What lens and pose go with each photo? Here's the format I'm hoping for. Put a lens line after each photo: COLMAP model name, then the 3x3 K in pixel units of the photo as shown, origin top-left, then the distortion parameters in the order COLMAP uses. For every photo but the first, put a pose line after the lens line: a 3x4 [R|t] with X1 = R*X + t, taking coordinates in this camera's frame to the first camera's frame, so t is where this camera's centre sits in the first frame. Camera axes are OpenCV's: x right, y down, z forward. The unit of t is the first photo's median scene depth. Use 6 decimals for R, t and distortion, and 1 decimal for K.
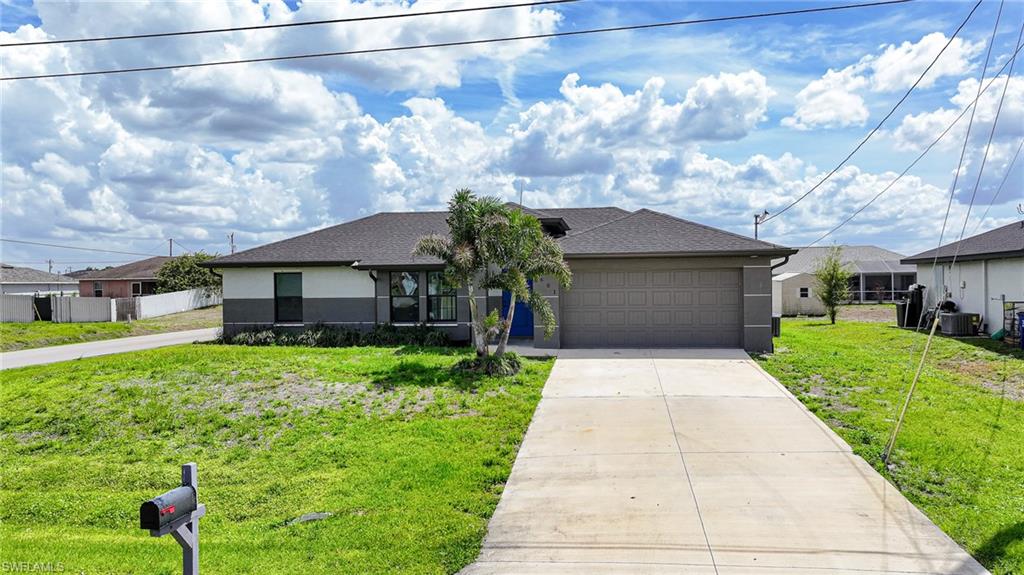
lens RADIAL K [[759.5, 0, 512.0], [0, 759.5, 287.5], [0, 0, 1]] dist [0.002703, 0.002203]
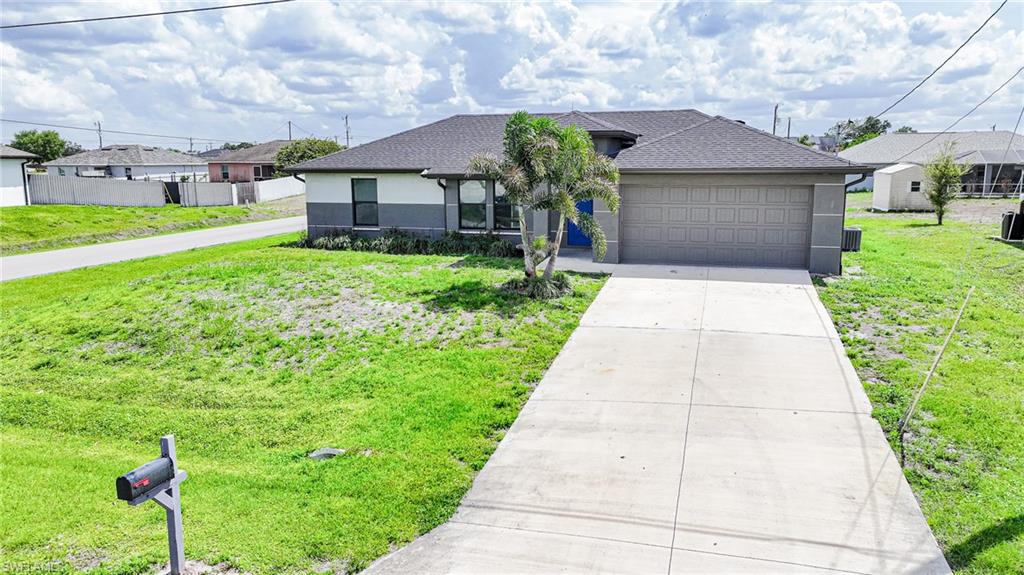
lens RADIAL K [[740.0, 0, 512.0], [0, 740.0, 287.5], [0, 0, 1]] dist [0.001623, 0.001024]
pose [[0.988863, 0.031152, -0.145535, 0.097381], [-0.006478, 0.985932, 0.167024, -0.072965], [0.148690, -0.164221, 0.975153, 0.031480]]
